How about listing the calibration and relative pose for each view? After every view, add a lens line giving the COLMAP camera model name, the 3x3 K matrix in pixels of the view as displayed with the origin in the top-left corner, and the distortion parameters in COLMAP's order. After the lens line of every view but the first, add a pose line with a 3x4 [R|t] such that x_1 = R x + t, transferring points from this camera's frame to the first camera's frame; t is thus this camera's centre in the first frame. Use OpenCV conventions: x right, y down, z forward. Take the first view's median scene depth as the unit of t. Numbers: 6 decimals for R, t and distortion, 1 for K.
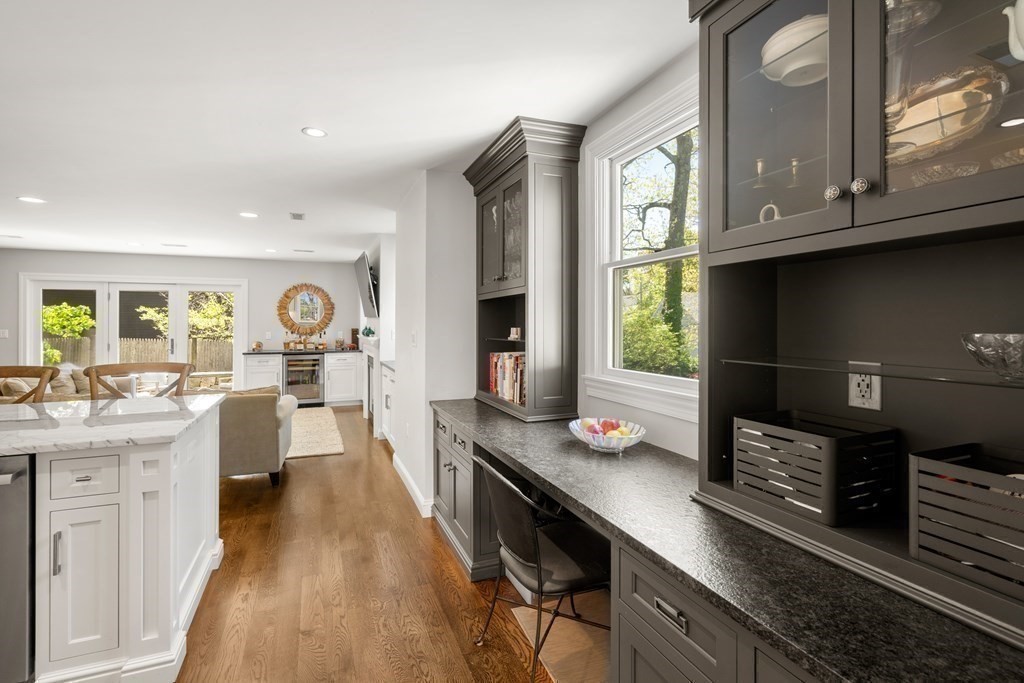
lens RADIAL K [[469.5, 0, 510.7], [0, 469.5, 331.8], [0, 0, 1]] dist [-0.007777, 0.003320]
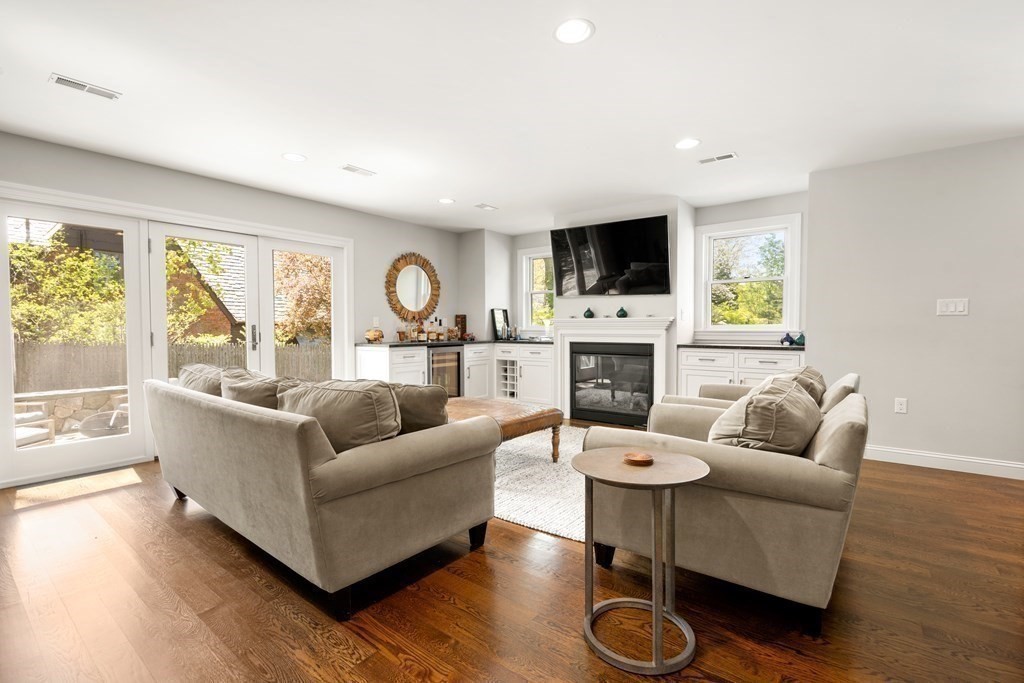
lens RADIAL K [[469.5, 0, 512.3], [0, 469.5, 340.4], [0, 0, 1]] dist [-0.007777, 0.003320]
pose [[0.876134, -0.015207, 0.481828, -0.673785], [0.009183, 0.999847, 0.014858, 0.026979], [-0.481981, -0.008593, 0.876140, 0.271503]]
